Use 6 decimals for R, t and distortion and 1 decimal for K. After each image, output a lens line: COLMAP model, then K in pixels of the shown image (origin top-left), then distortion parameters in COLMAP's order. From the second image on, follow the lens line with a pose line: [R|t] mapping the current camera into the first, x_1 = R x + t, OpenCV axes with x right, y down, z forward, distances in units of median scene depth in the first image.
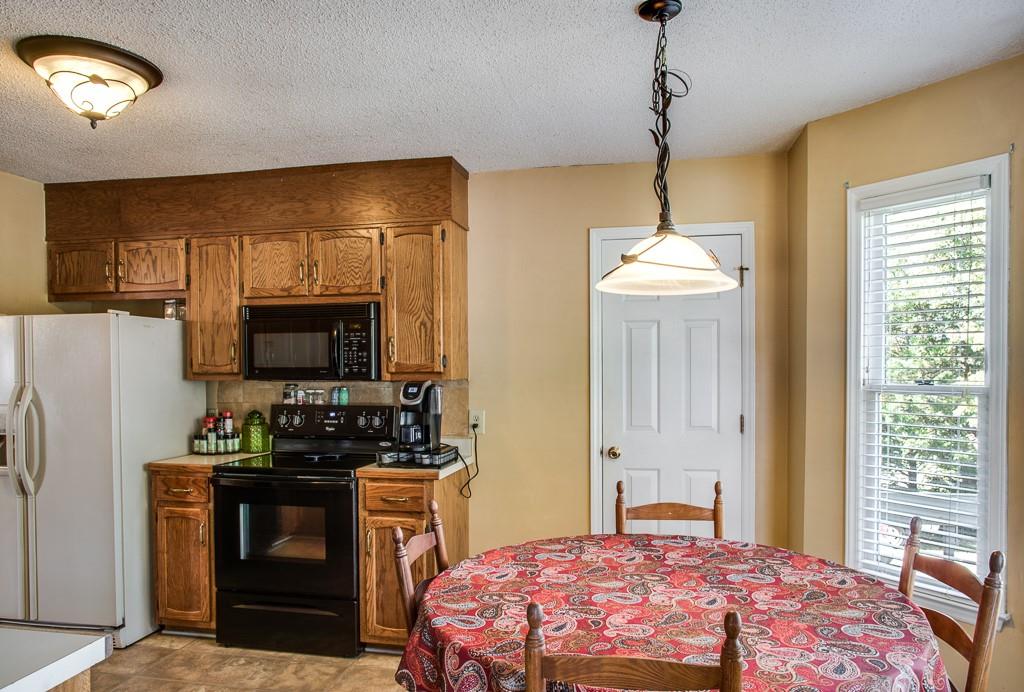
lens RADIAL K [[701.9, 0, 510.7], [0, 701.9, 383.7], [0, 0, 1]] dist [-0.063454, 0.067904]
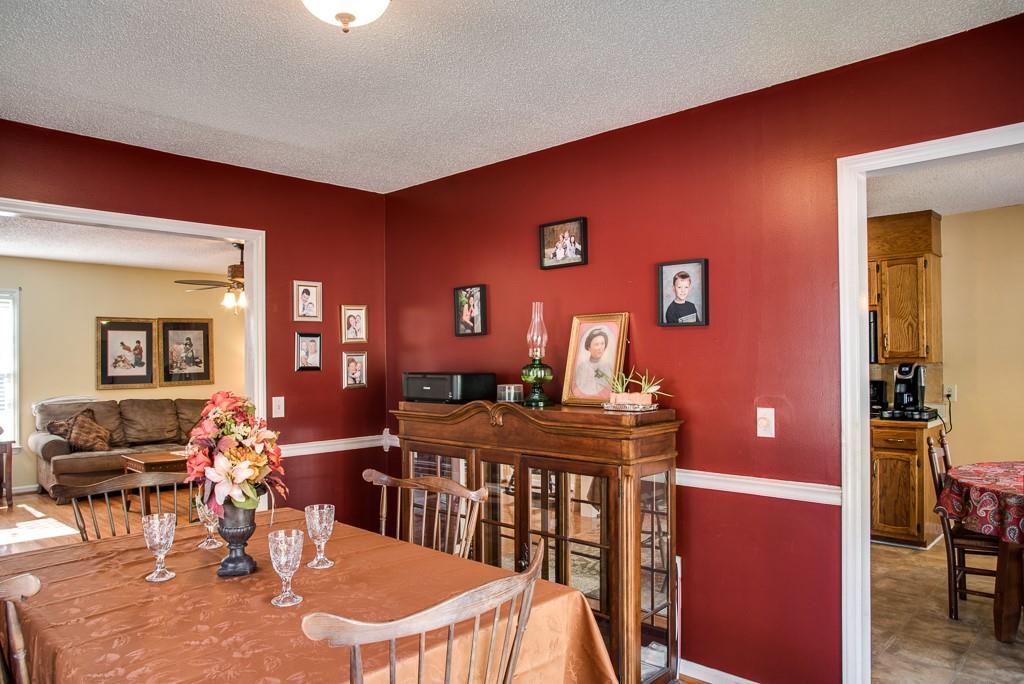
lens RADIAL K [[698.7, 0, 502.9], [0, 698.7, 354.9], [0, 0, 1]] dist [-0.077970, 0.049018]
pose [[0.850319, -0.007042, -0.526220, -0.095790], [-0.007633, 0.999640, -0.025713, 0.021572], [0.526212, 0.025881, 0.849959, -0.661659]]
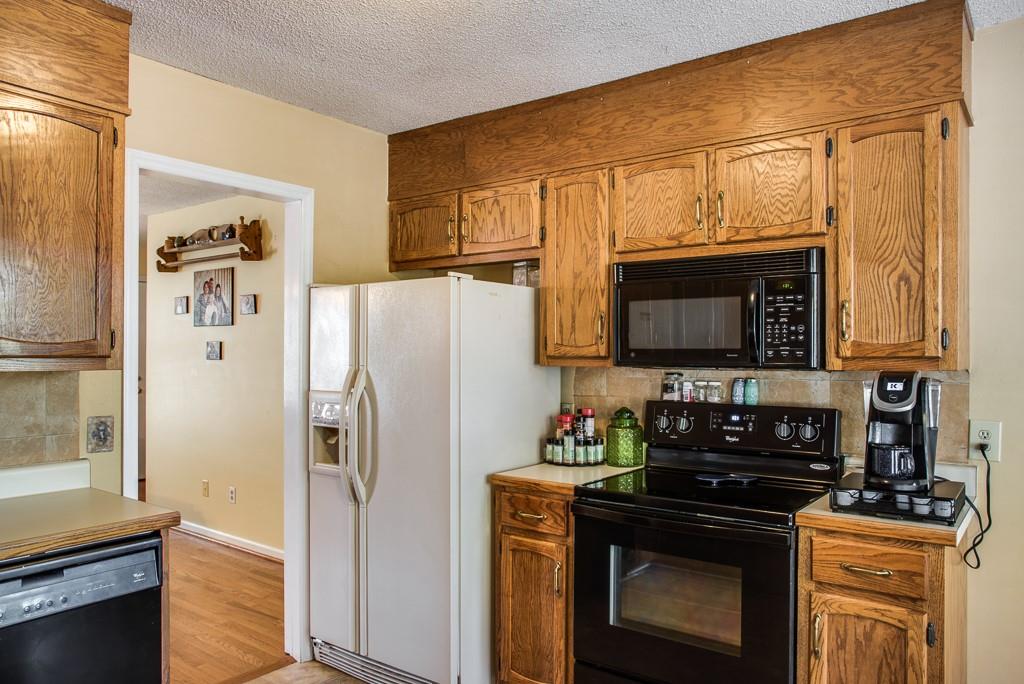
lens RADIAL K [[717.6, 0, 539.5], [0, 717.6, 355.9], [0, 0, 1]] dist [-0.005111, -0.000183]
pose [[0.917643, 0.007380, -0.397338, -0.165034], [-0.016060, 0.999699, -0.018522, -0.001008], [0.397082, 0.023378, 0.917485, 0.299053]]
